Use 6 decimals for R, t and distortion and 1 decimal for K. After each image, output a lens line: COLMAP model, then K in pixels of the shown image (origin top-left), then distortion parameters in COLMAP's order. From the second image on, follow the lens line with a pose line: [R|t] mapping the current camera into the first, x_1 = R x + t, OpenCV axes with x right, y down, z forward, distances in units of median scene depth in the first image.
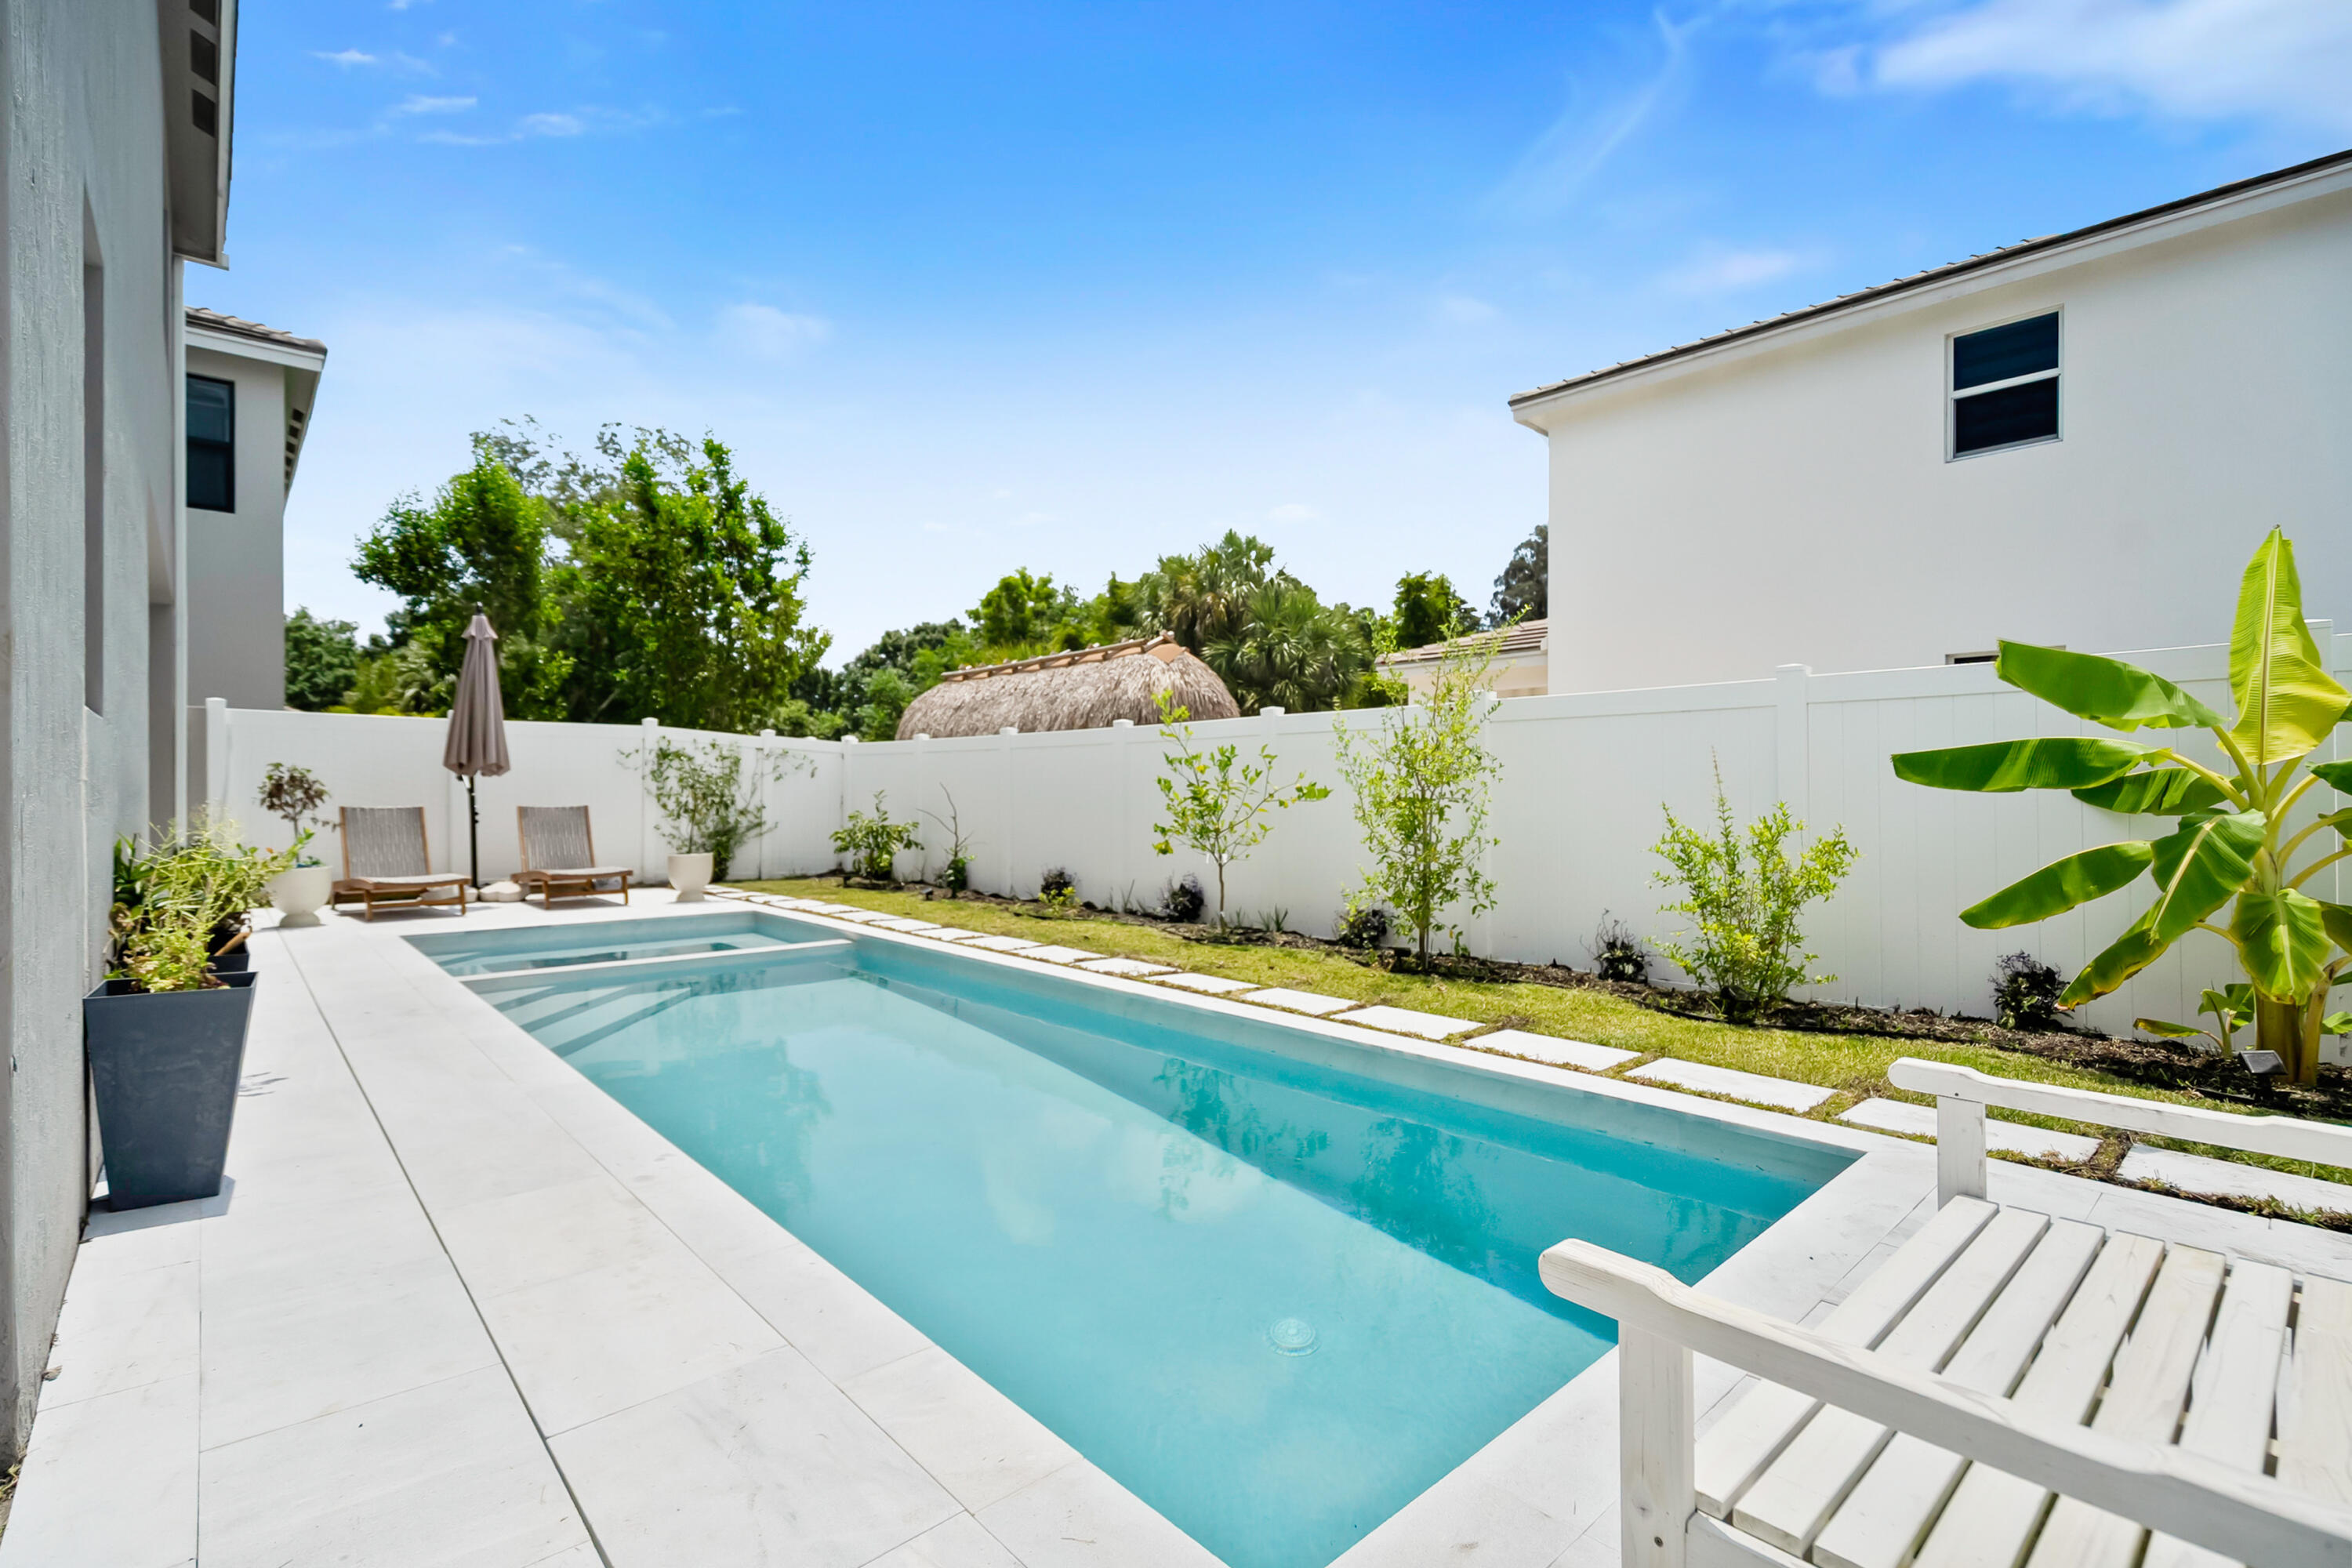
lens RADIAL K [[1071.9, 0, 1167.6], [0, 1071.9, 781.8], [0, 0, 1]] dist [-0.001496, -0.000167]
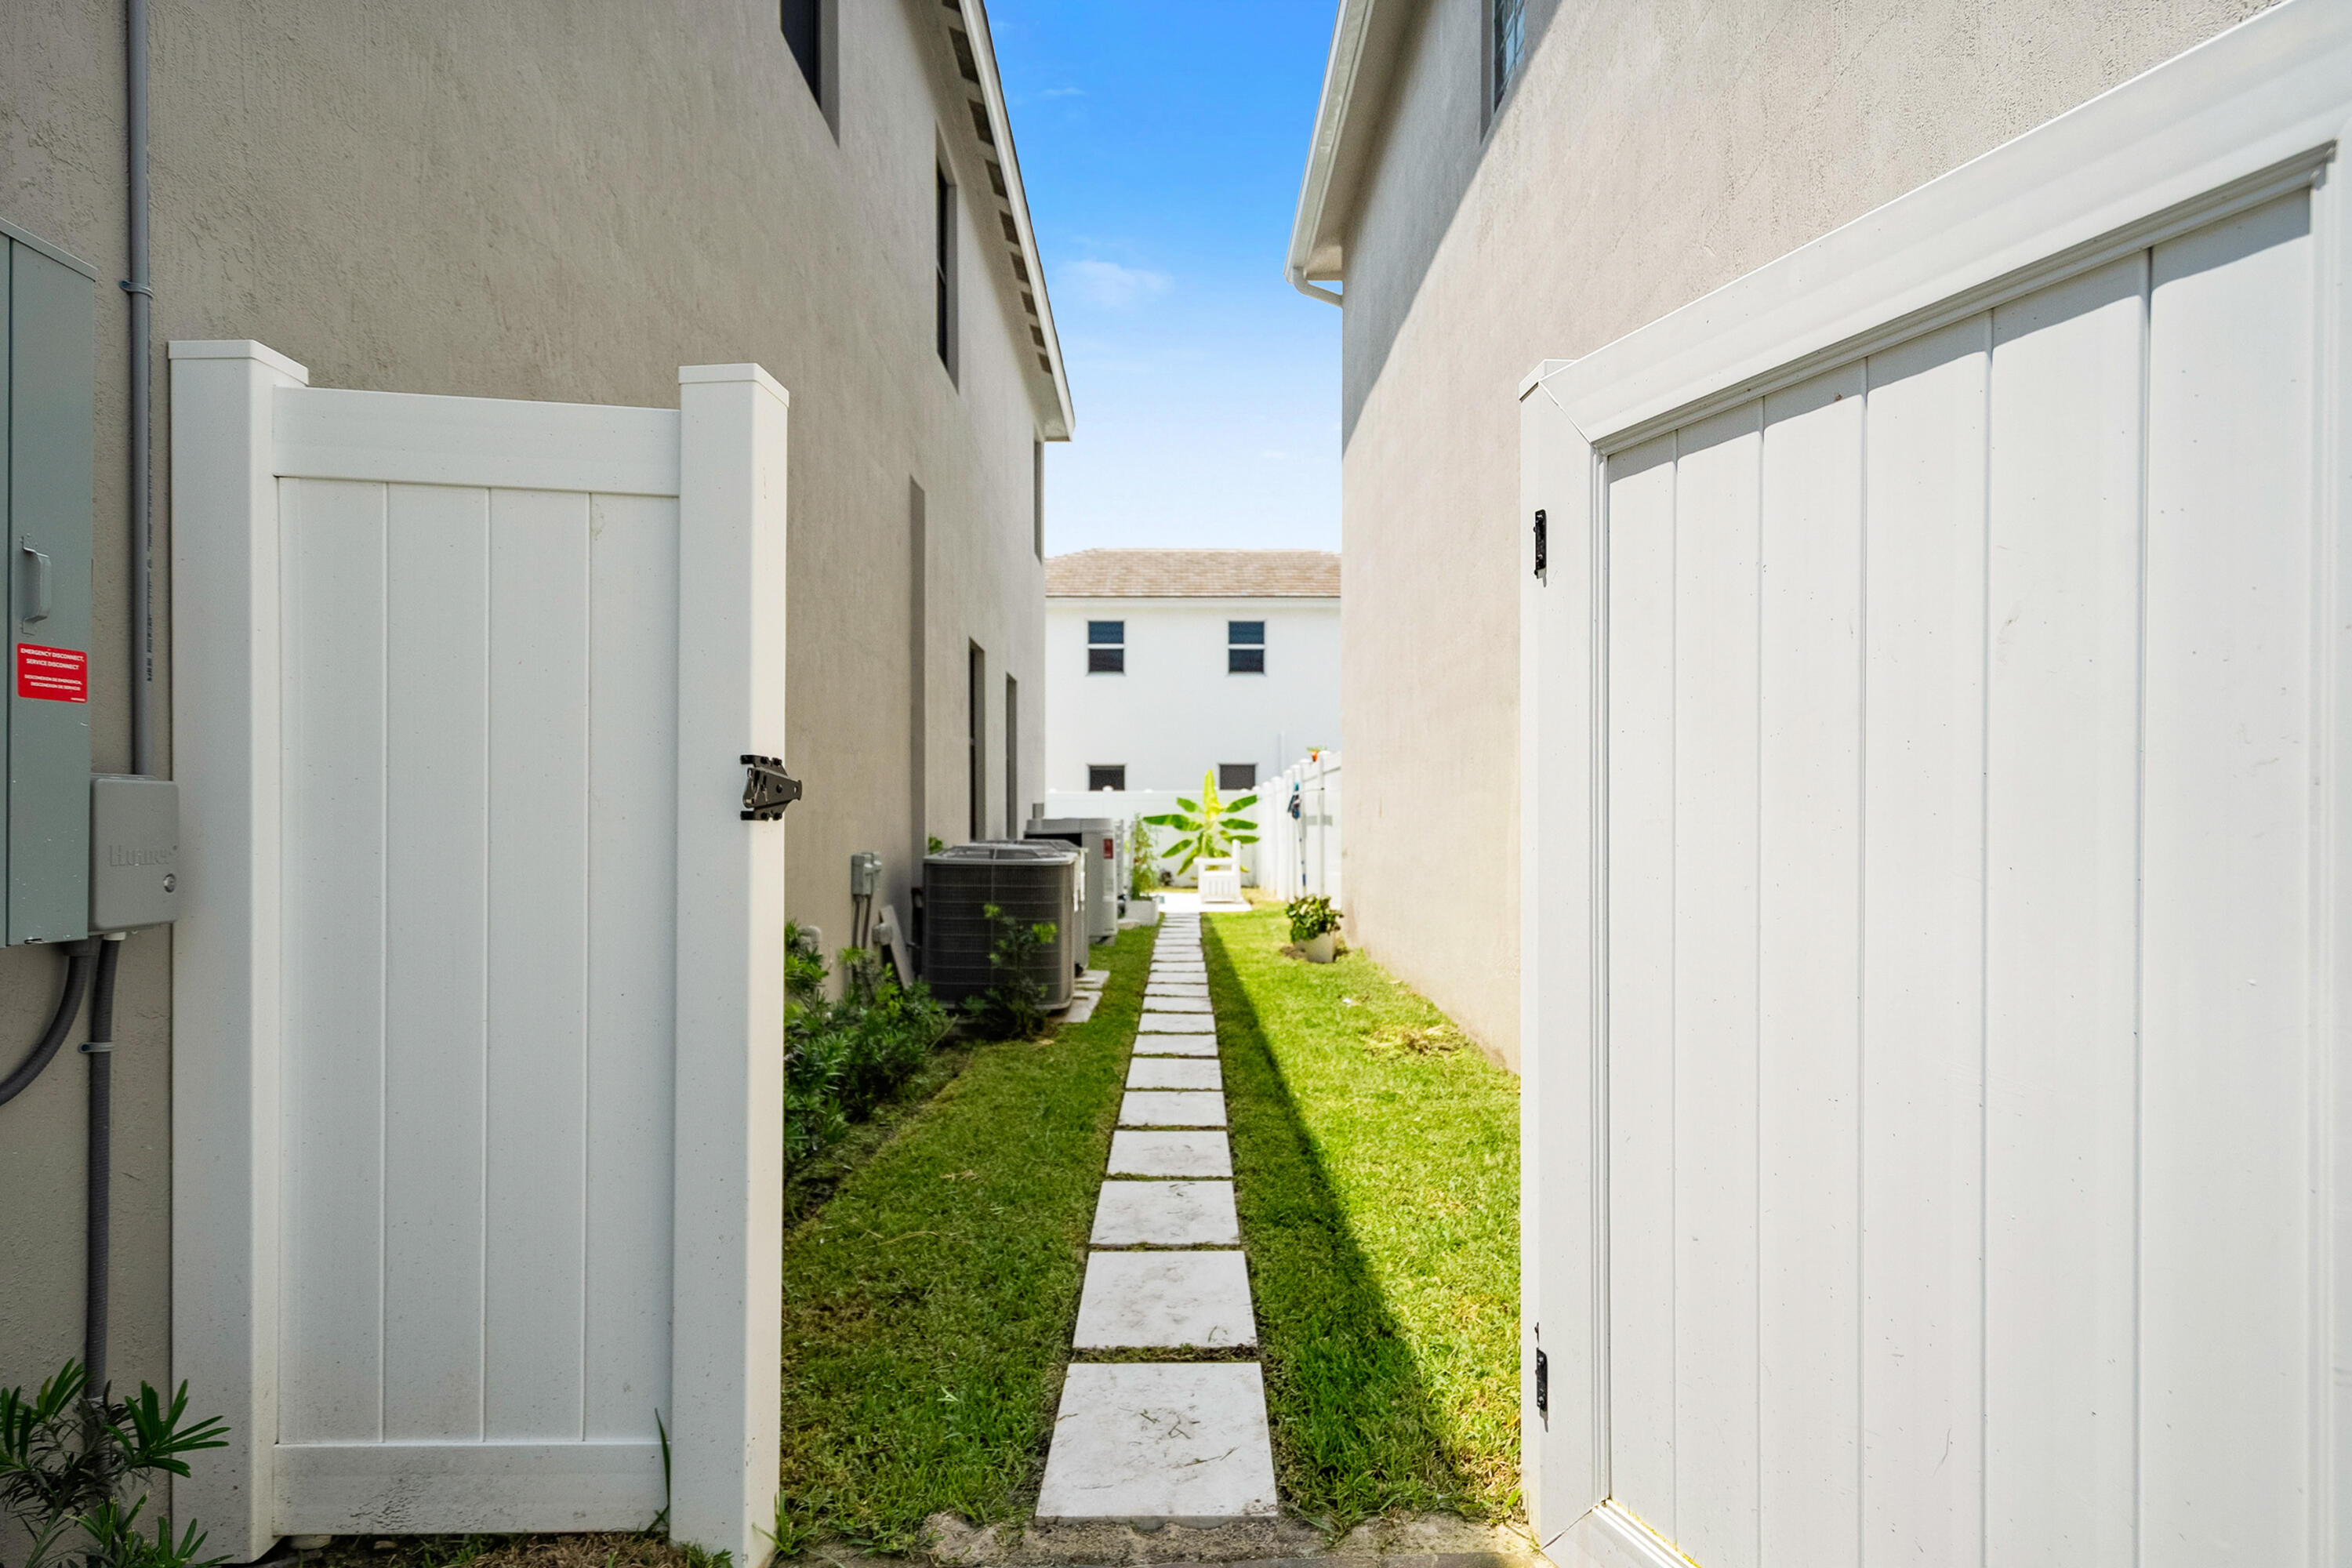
lens RADIAL K [[1334.2, 0, 1177.7], [0, 1334.2, 795.1], [0, 0, 1]] dist [0.007486, 0.000903]
pose [[0.665177, 0.011700, 0.746594, -3.237102], [-0.003895, 0.999918, -0.012199, -0.052979], [-0.746676, 0.005207, 0.665168, -2.628625]]
